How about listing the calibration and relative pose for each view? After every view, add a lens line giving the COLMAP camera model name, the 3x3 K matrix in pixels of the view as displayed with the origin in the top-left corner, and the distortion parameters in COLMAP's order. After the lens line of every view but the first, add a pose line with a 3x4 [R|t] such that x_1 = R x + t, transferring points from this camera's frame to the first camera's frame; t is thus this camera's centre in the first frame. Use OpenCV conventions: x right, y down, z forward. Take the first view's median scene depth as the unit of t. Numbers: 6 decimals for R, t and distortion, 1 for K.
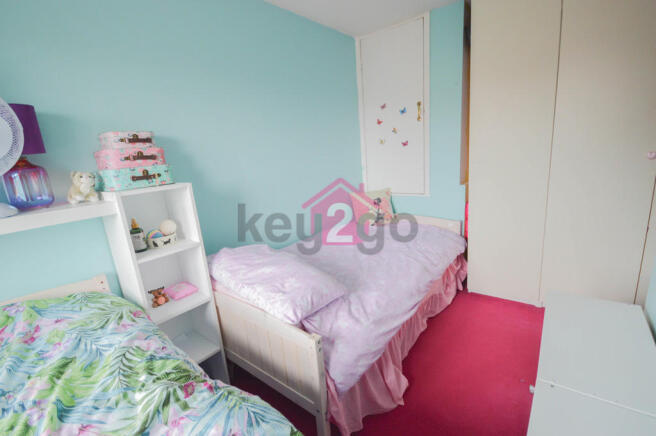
lens RADIAL K [[289.3, 0, 328.0], [0, 289.3, 218.0], [0, 0, 1]] dist [0.000713, 0.000052]
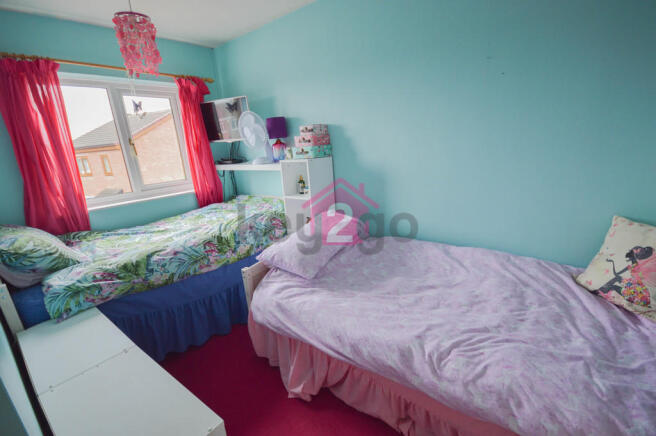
lens RADIAL K [[282.9, 0, 328.0], [0, 282.9, 218.0], [0, 0, 1]] dist [0.000269, 0.000013]
pose [[0.045653, 0.337001, -0.940397, 1.081559], [-0.161303, 0.931512, 0.325986, -0.346670], [0.985848, 0.136806, 0.096885, 1.010839]]
